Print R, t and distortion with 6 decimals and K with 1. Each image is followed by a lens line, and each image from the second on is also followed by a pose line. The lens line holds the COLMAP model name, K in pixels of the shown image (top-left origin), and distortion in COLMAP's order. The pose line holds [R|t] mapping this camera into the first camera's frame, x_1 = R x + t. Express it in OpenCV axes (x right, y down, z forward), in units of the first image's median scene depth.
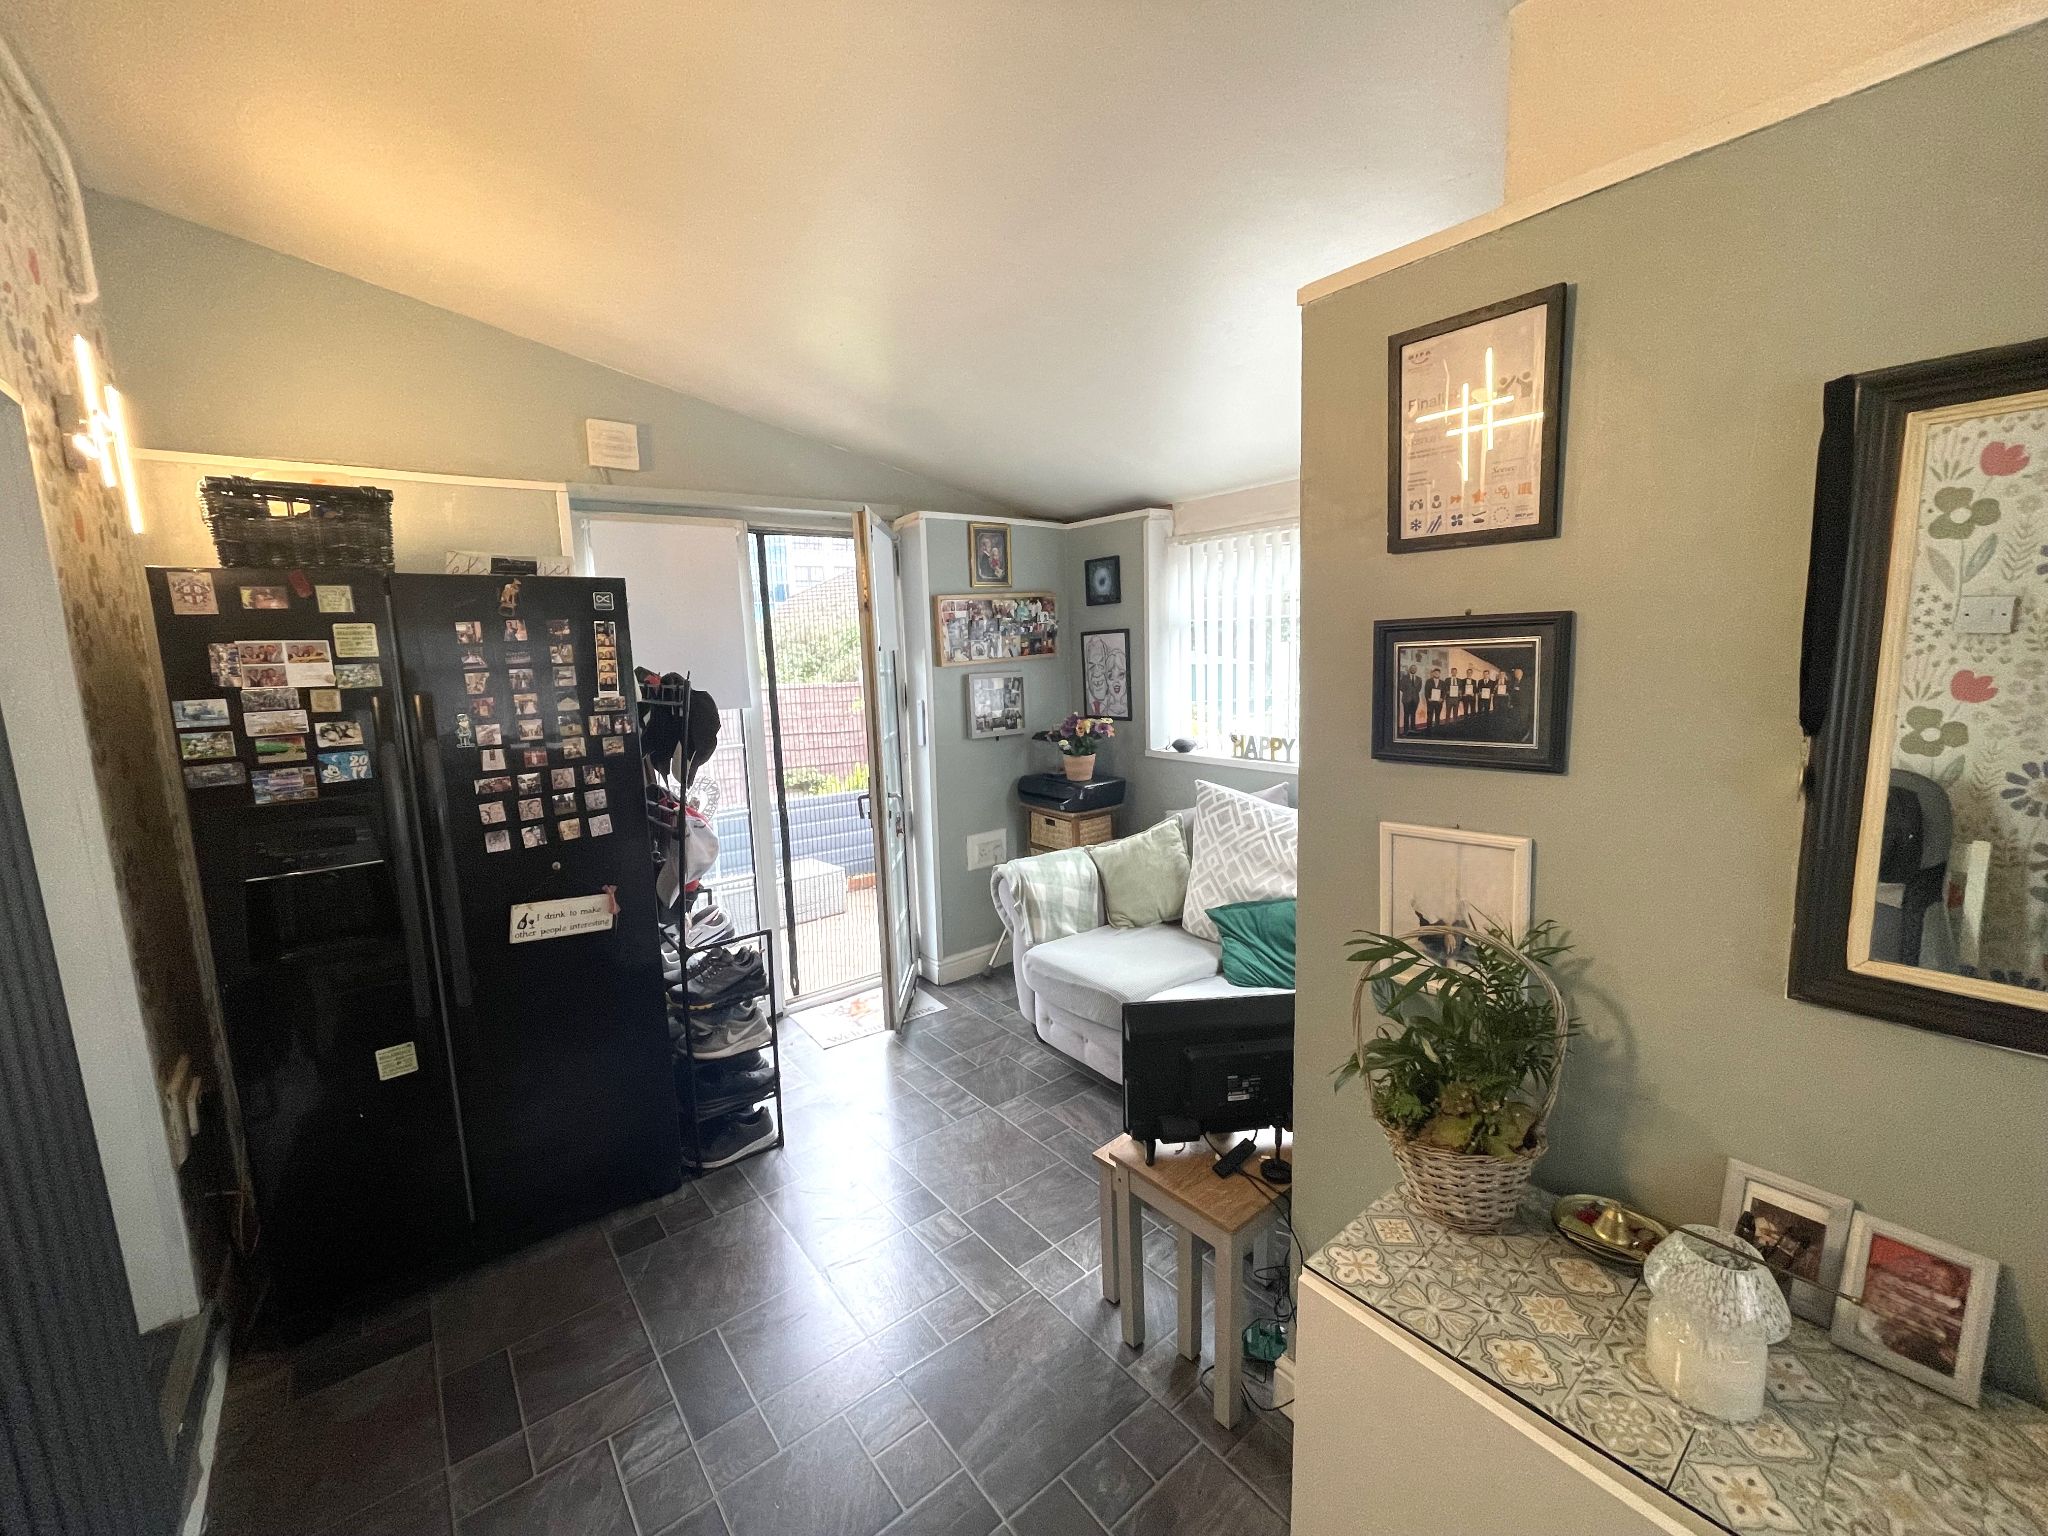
lens RADIAL K [[825.7, 0, 1019.1], [0, 825.7, 760.0], [0, 0, 1]] dist [-0.003964, 0.000977]
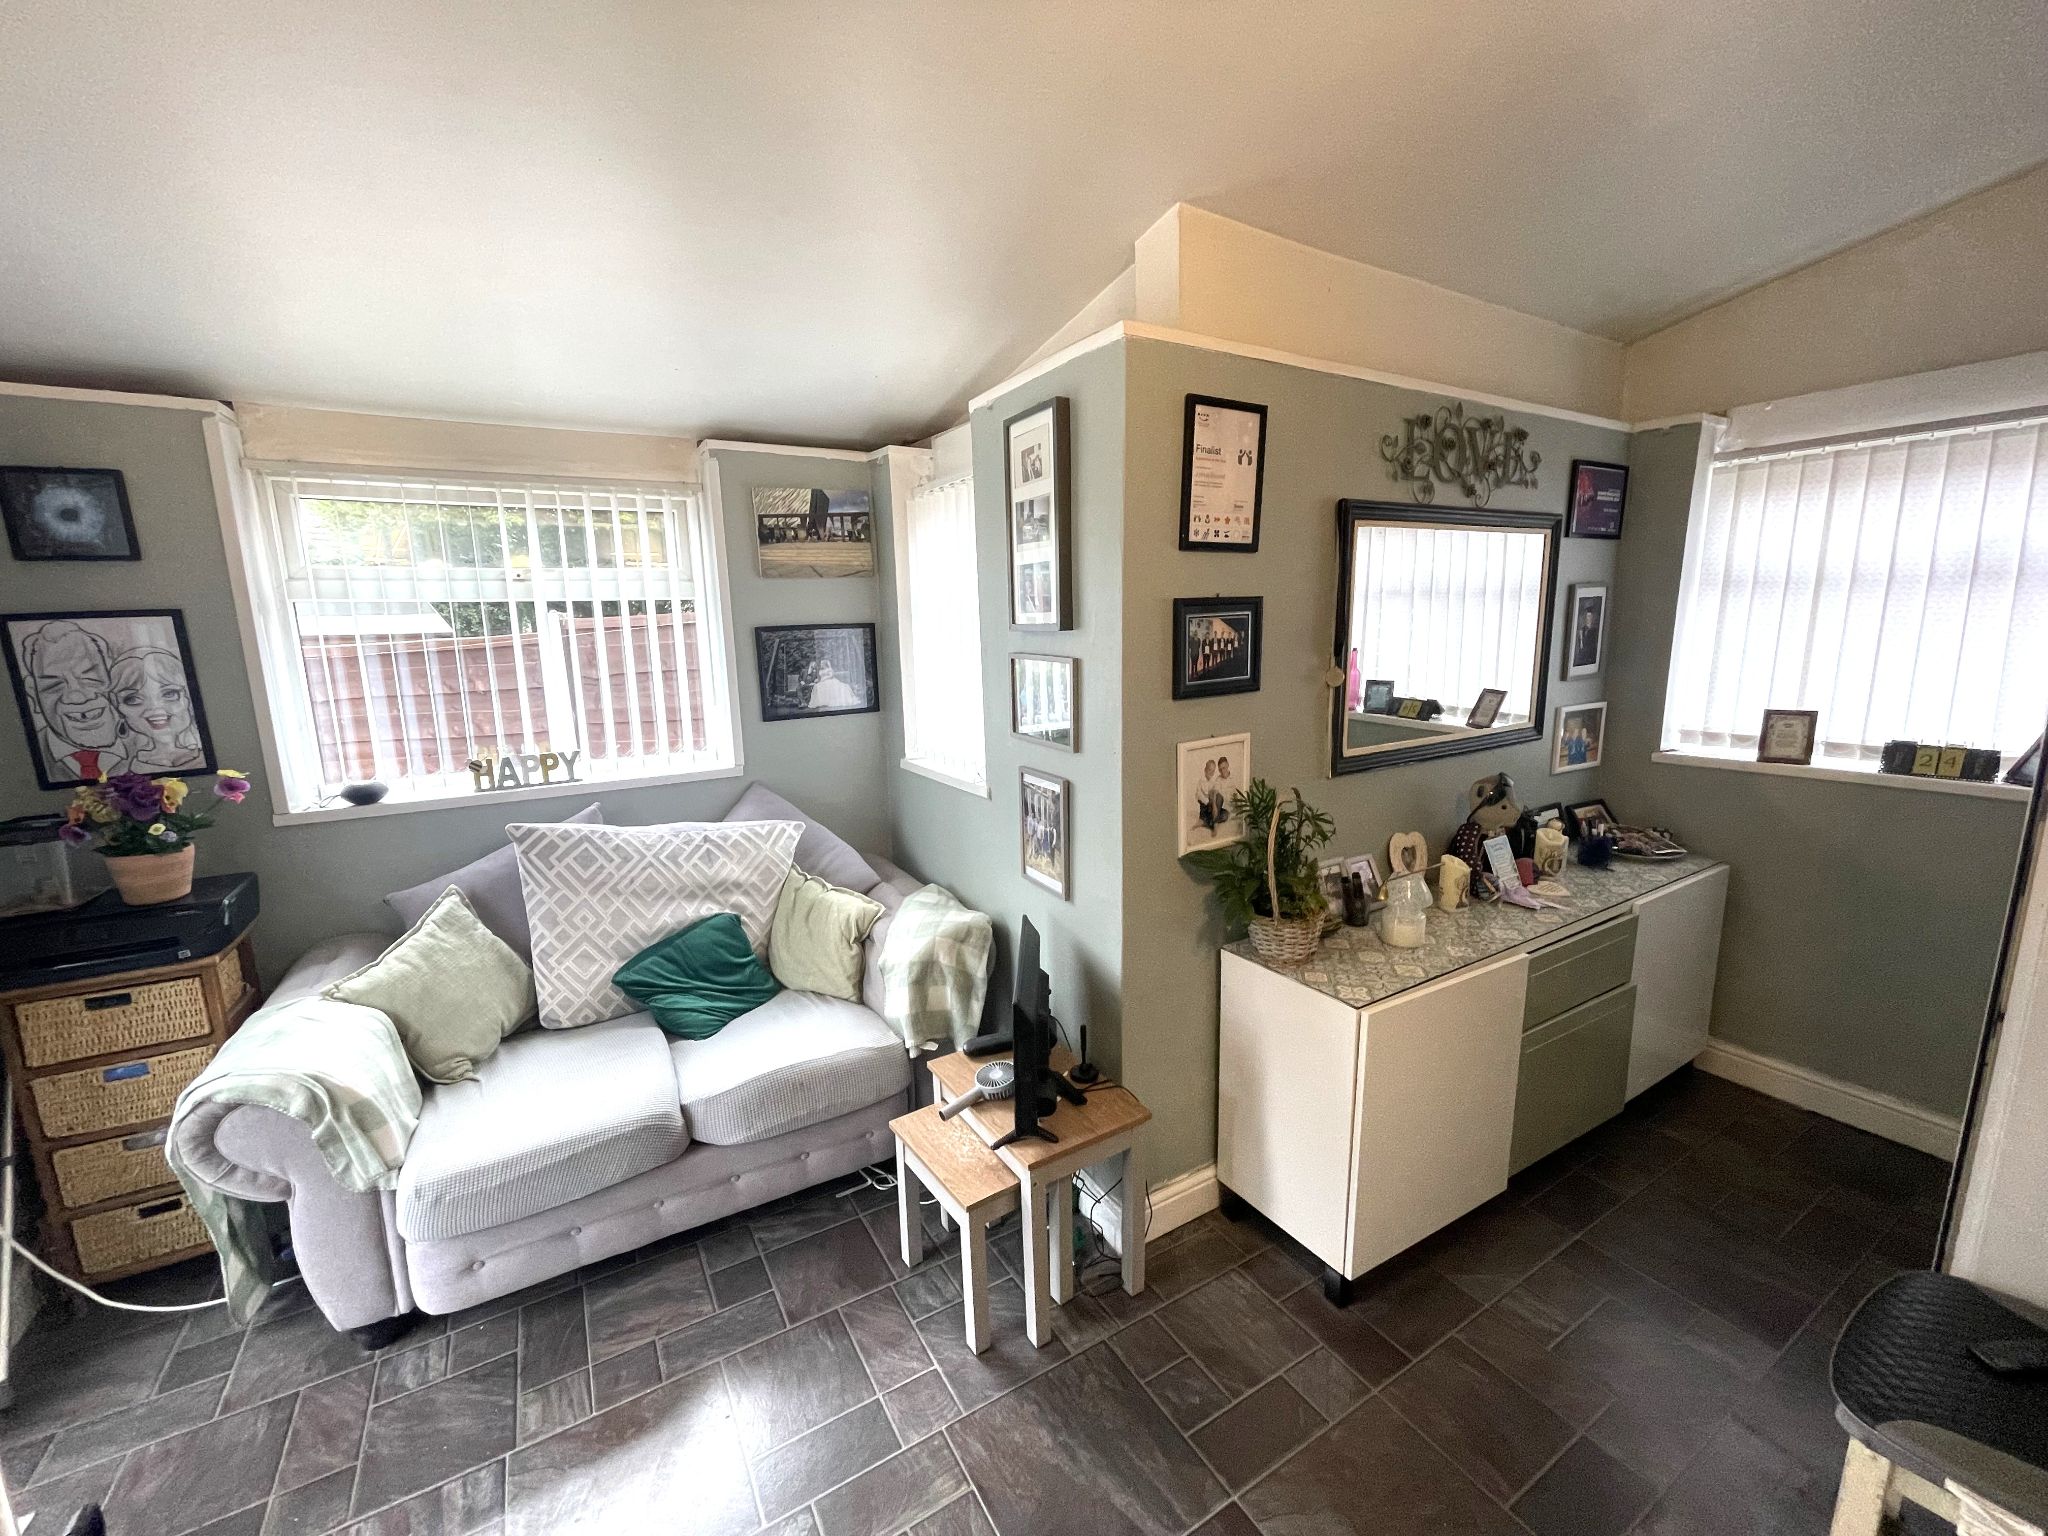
lens RADIAL K [[825.7, 0, 1027.7], [0, 825.7, 763.2], [0, 0, 1]] dist [-0.003964, 0.000977]
pose [[0.135095, -0.145727, 0.980058, -0.445681], [0.156379, 0.979864, 0.124142, -0.049625], [-0.978414, 0.136490, 0.155164, 0.483828]]
